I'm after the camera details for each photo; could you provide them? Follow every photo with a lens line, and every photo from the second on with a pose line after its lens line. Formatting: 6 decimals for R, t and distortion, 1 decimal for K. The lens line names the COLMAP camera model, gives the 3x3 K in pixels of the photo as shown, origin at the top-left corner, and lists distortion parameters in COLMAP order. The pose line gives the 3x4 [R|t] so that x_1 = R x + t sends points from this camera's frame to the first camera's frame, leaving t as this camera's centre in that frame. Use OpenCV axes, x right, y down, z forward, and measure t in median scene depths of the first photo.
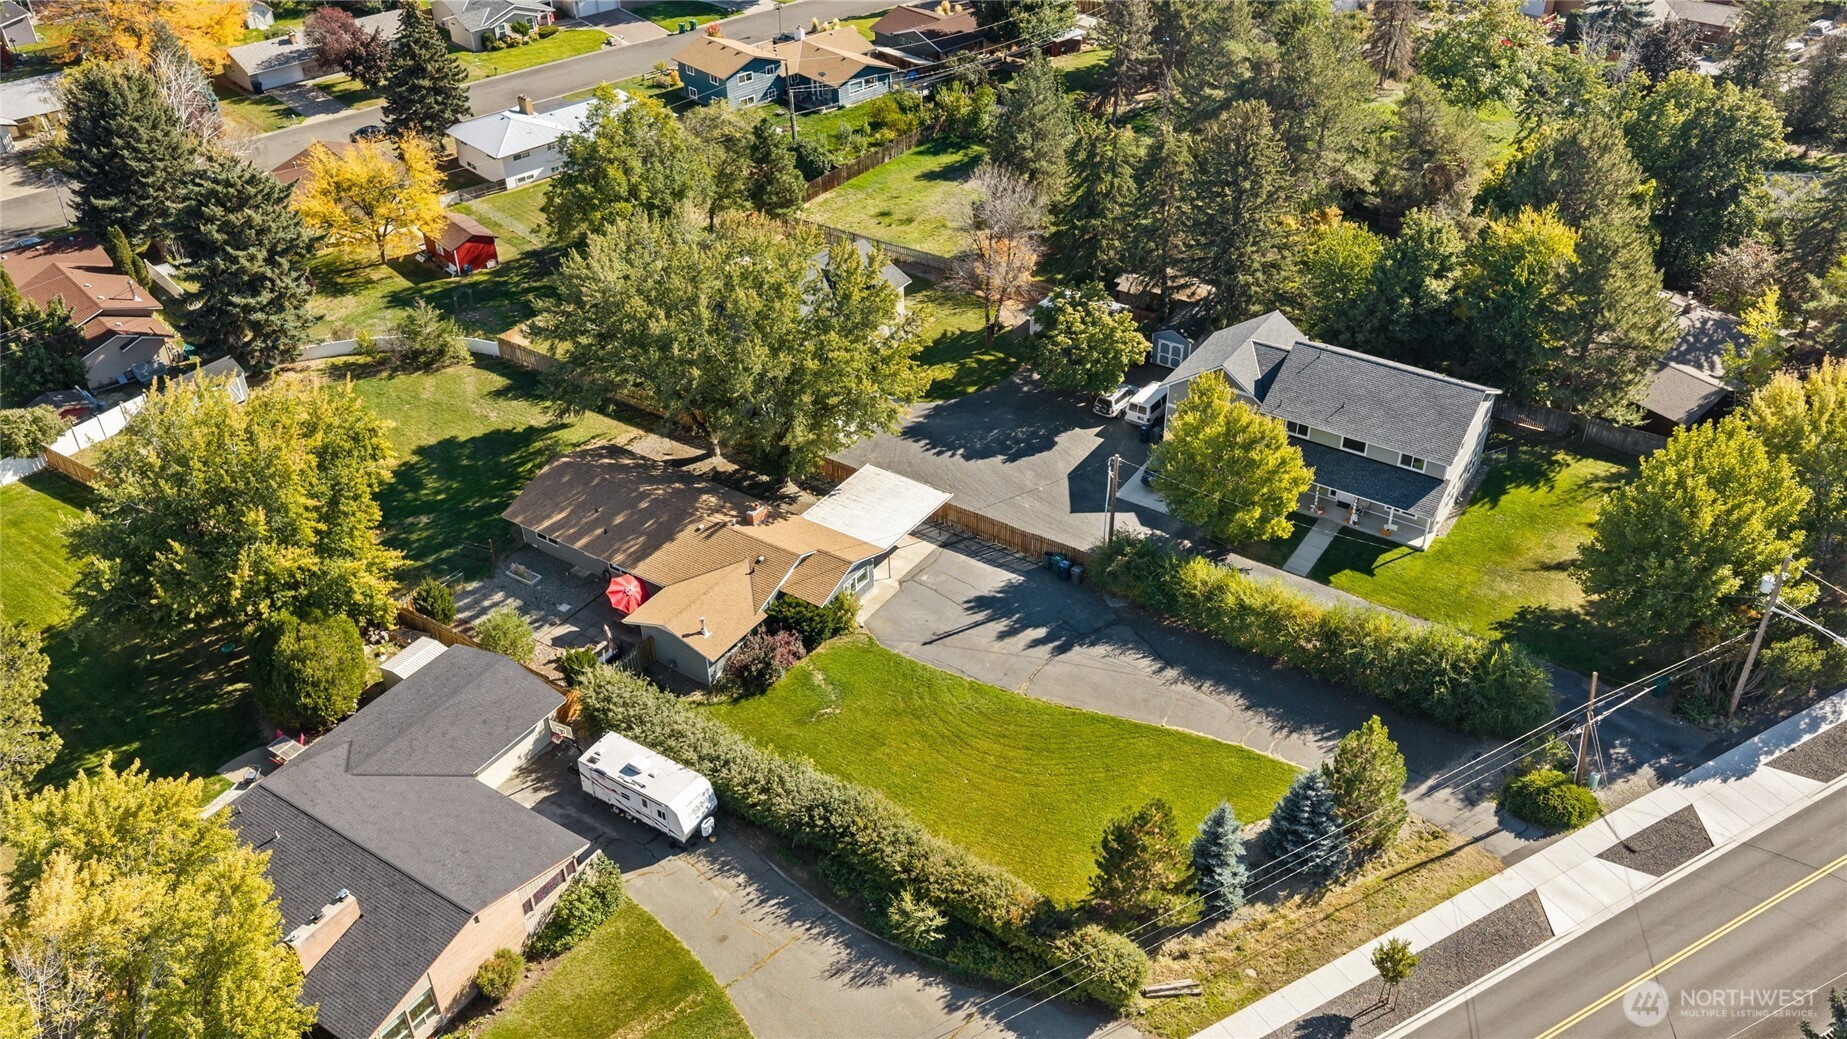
lens RADIAL K [[1507.4, 0, 928.0], [0, 1507.4, 517.2], [0, 0, 1]] dist [0.012763, -0.014699]
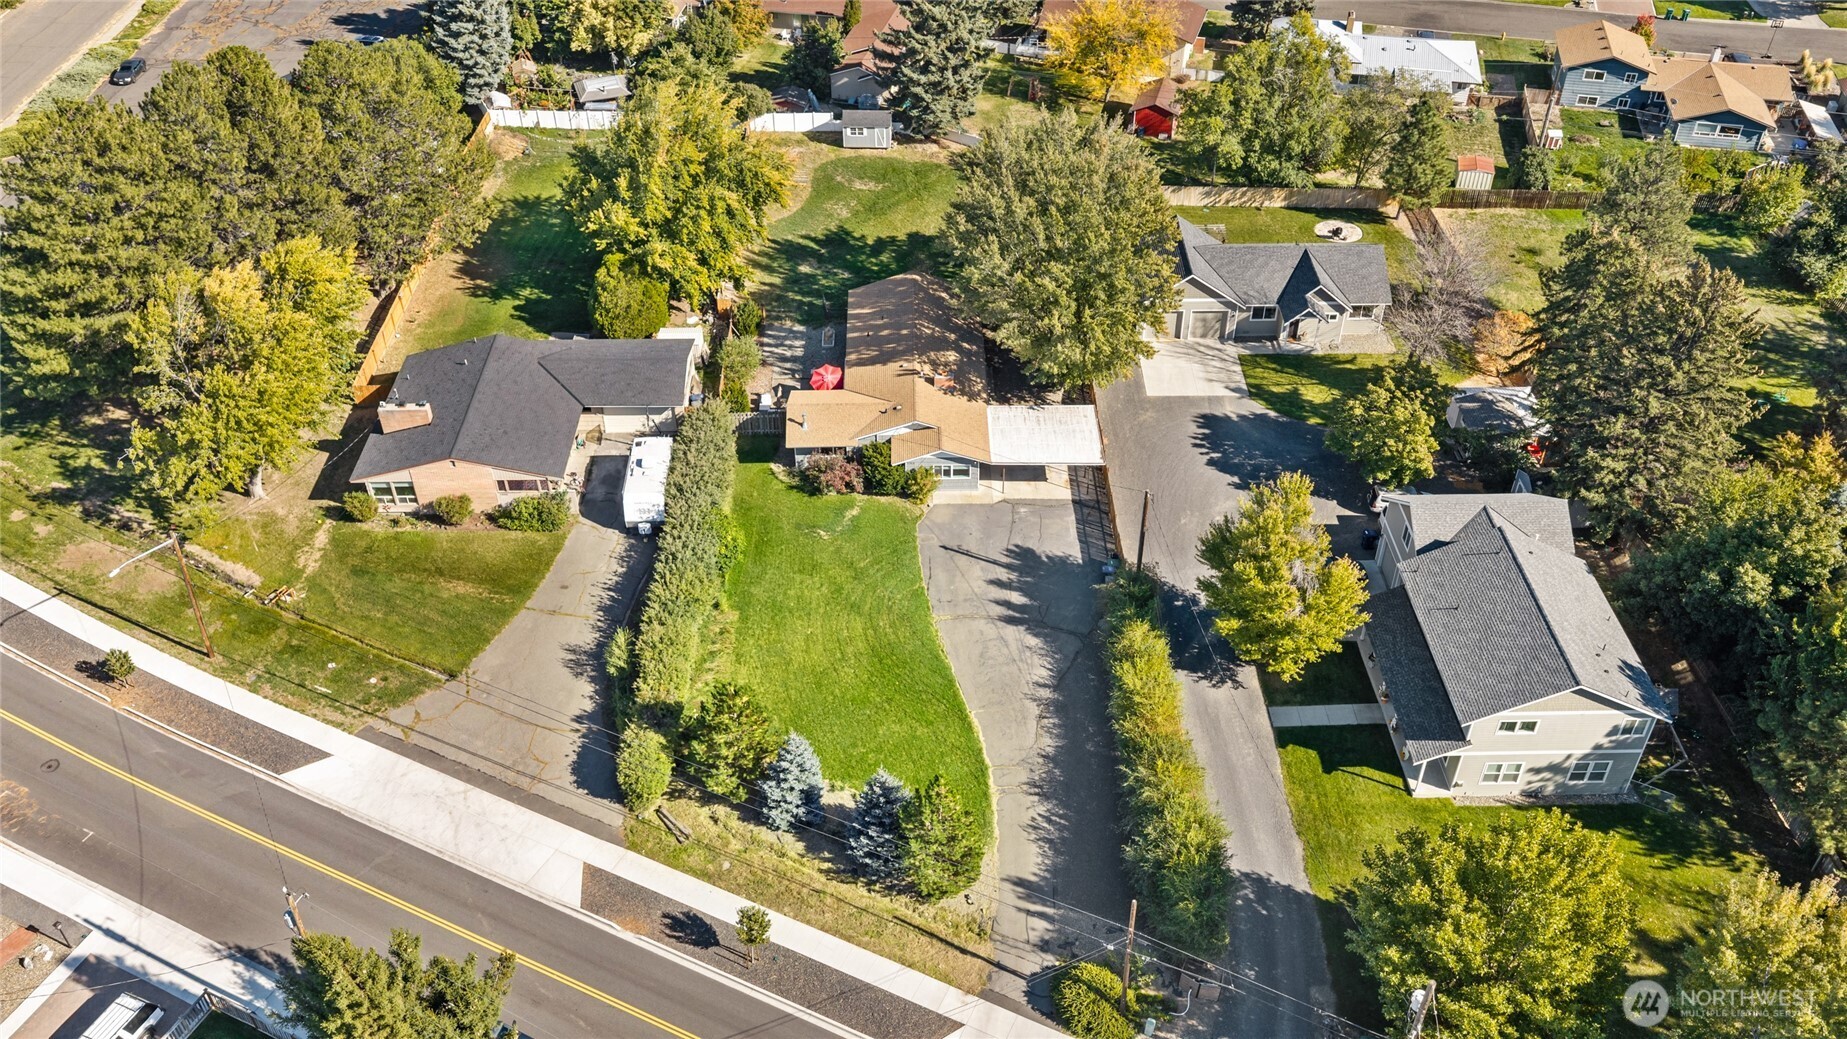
lens RADIAL K [[1507.4, 0, 928.0], [0, 1507.4, 517.2], [0, 0, 1]] dist [0.012763, -0.014699]
pose [[0.568697, 0.526582, -0.631898, 0.664644], [-0.474472, 0.837539, 0.270933, -0.223157], [0.671908, 0.145739, 0.726154, 0.186472]]
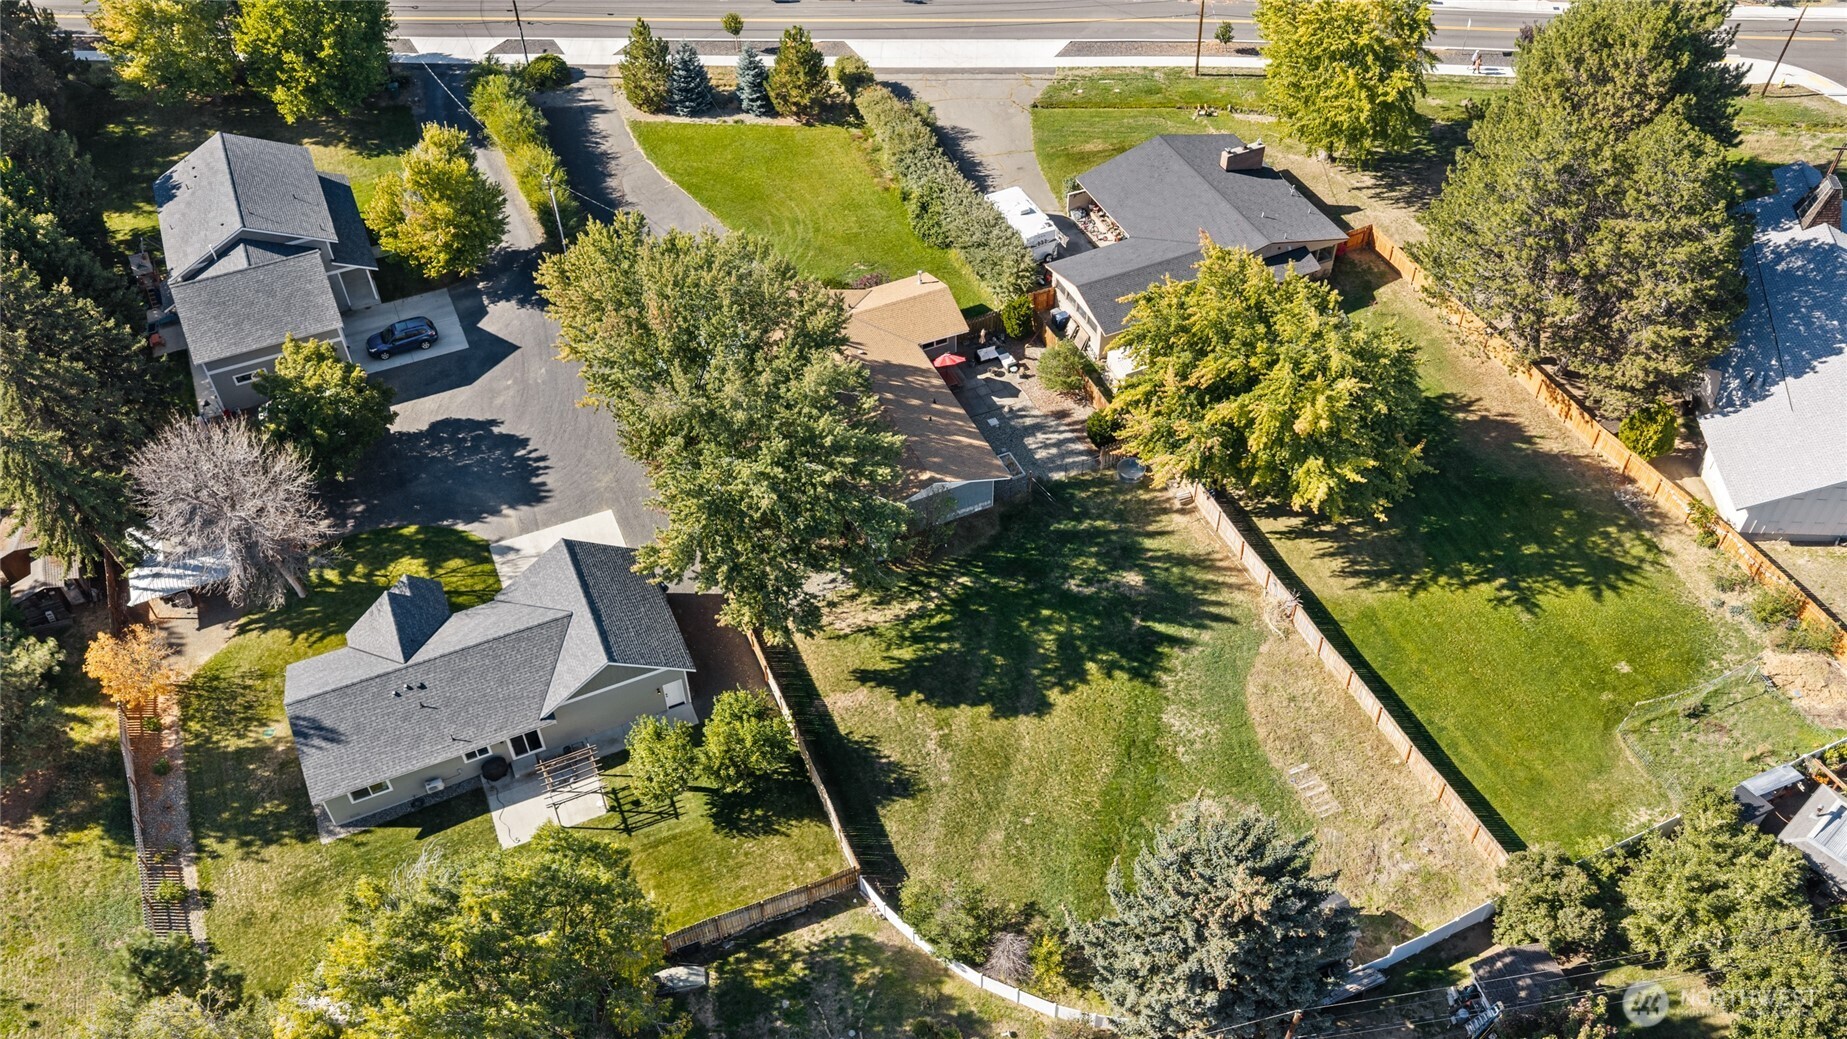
lens RADIAL K [[1507.4, 0, 928.0], [0, 1507.4, 517.2], [0, 0, 1]] dist [0.012763, -0.014699]
pose [[-0.849034, -0.365787, 0.381237, -0.645230], [0.317500, 0.223510, 0.921540, -0.936377], [-0.422298, 0.903462, -0.073630, 1.179641]]
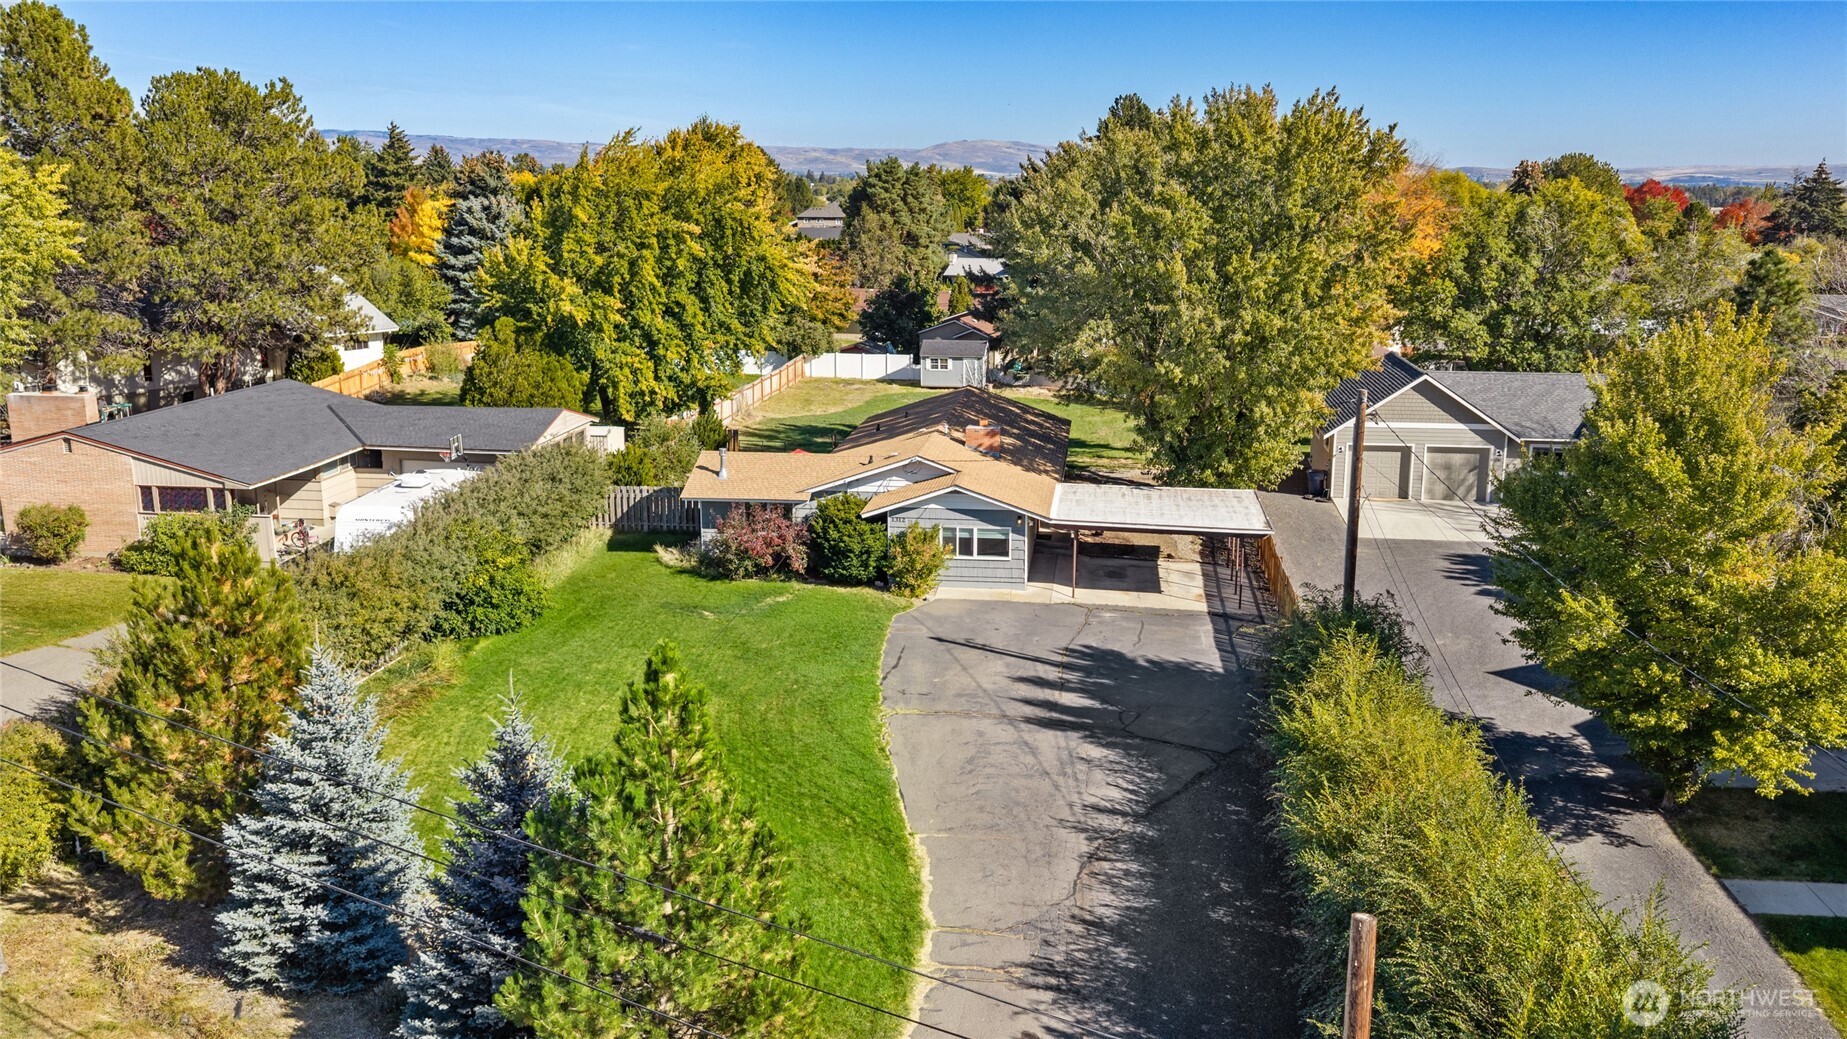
lens RADIAL K [[1507.4, 0, 928.0], [0, 1507.4, 517.2], [0, 0, 1]] dist [0.012763, -0.014699]
pose [[0.448948, 0.208019, -0.869007, 0.449973], [-0.518371, 0.852783, -0.063666, 0.081224], [0.727830, 0.479051, 0.490686, 0.698965]]
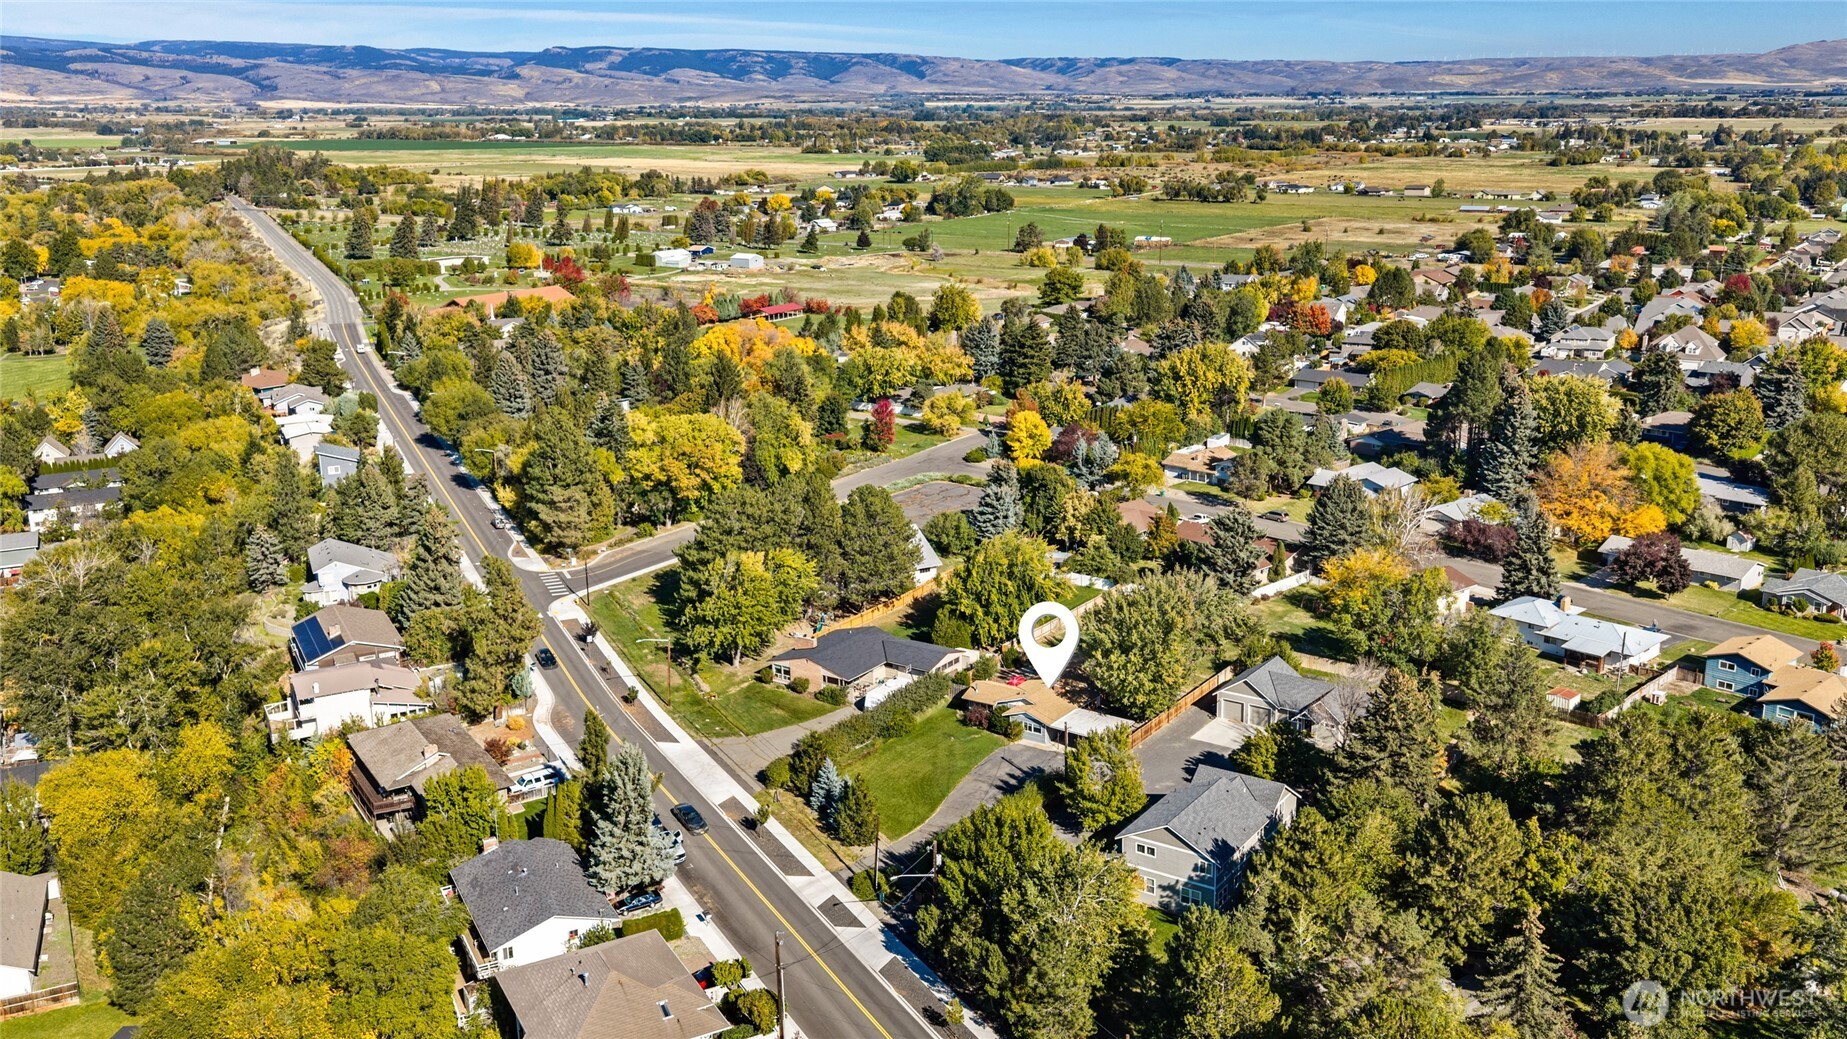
lens RADIAL K [[1543.5, 0, 923.5], [0, 1543.5, 519.5], [0, 0, 1]] dist [0.011840, -0.002228]
pose [[-0.016786, 0.268516, -0.963129, 1.832546], [-0.555098, 0.798676, 0.232342, -0.567966], [0.831615, 0.538531, 0.135646, 0.463351]]
